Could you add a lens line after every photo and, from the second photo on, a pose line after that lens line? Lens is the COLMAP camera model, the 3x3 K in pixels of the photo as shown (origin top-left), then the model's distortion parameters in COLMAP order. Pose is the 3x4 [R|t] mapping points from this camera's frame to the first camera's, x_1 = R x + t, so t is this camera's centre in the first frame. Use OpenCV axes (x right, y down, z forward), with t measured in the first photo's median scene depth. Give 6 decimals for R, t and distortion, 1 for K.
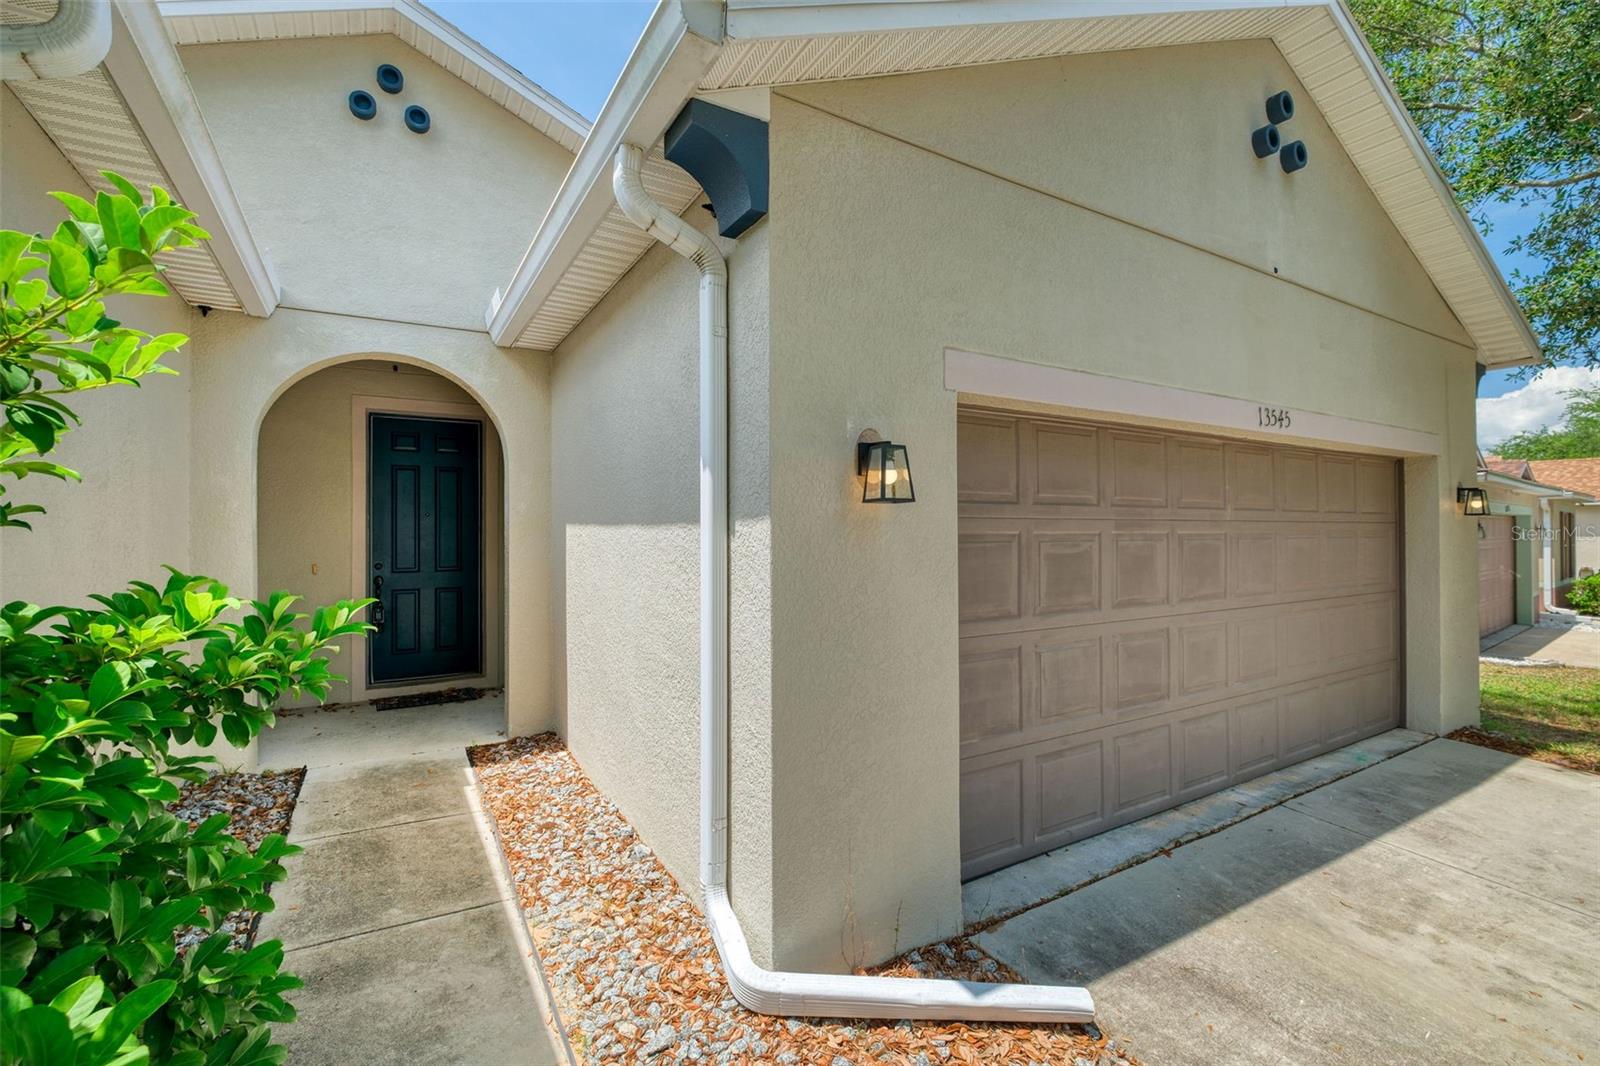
lens RADIAL K [[701.8, 0, 795.9], [0, 701.8, 530.8], [0, 0, 1]] dist [-0.000164, -0.003576]
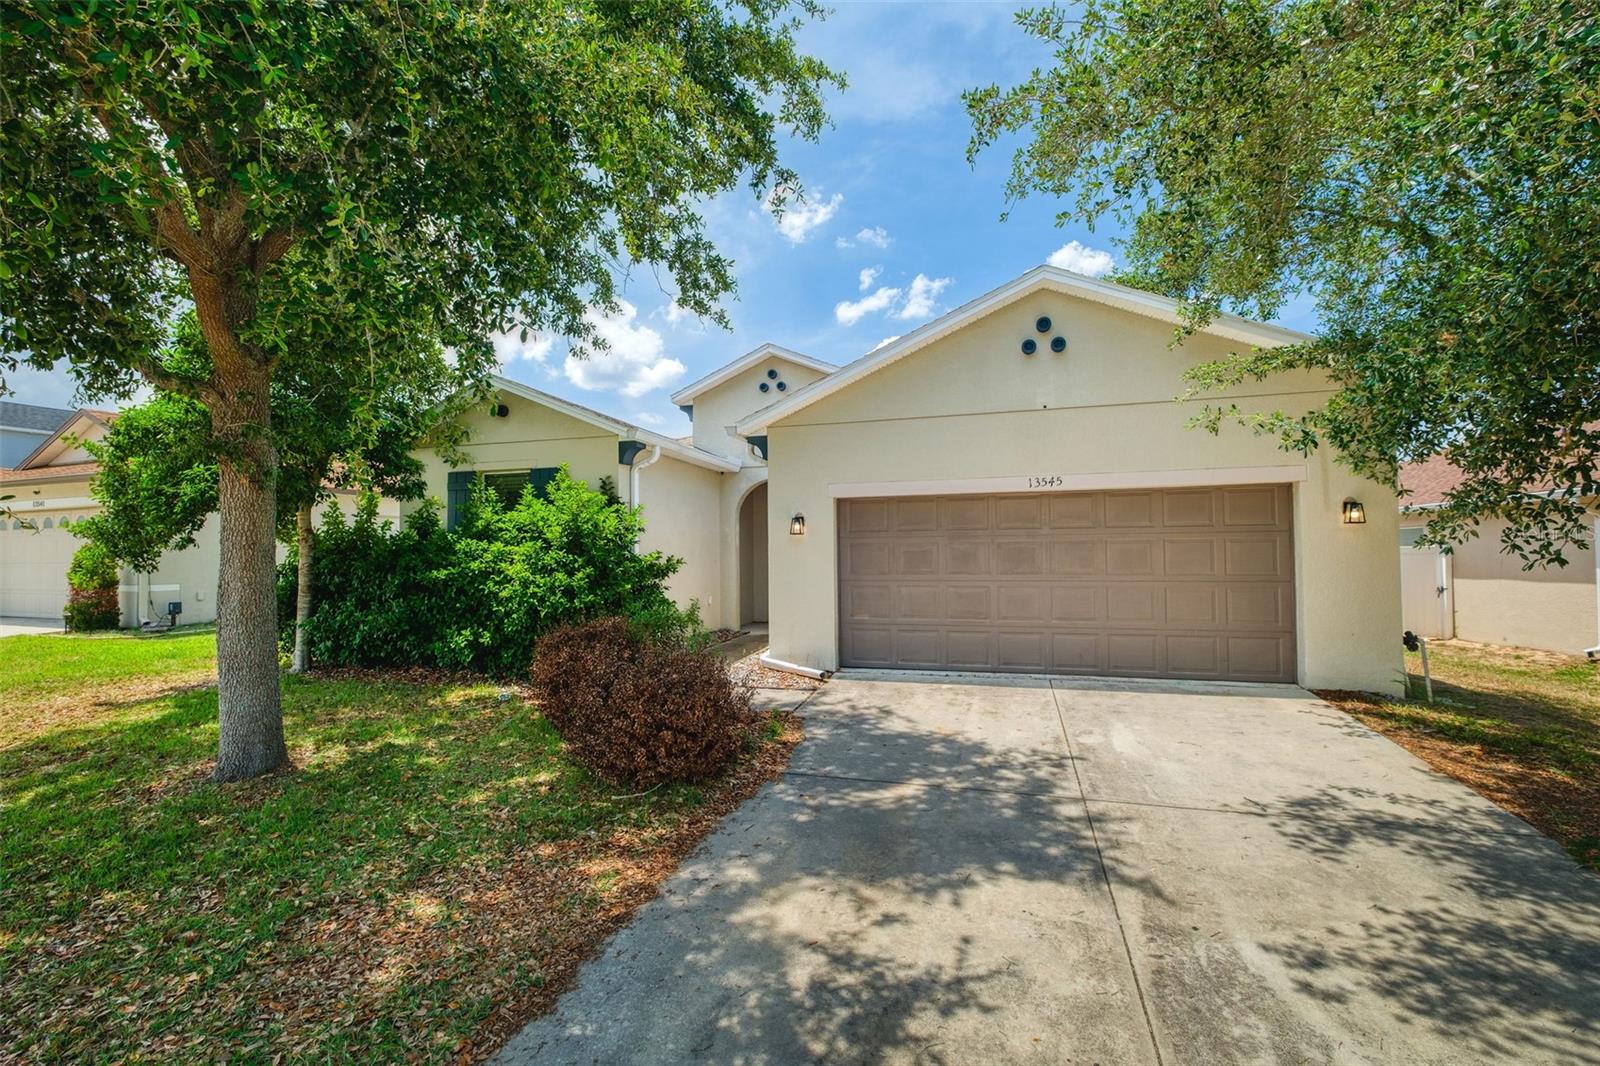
lens RADIAL K [[701.8, 0, 800.6], [0, 701.8, 535.6], [0, 0, 1]] dist [-0.000164, -0.003576]
pose [[0.676557, -0.021104, -0.736088, 1.726769], [0.011768, 0.999771, -0.017848, 0.016382], [0.736296, 0.003413, 0.676651, -0.863038]]
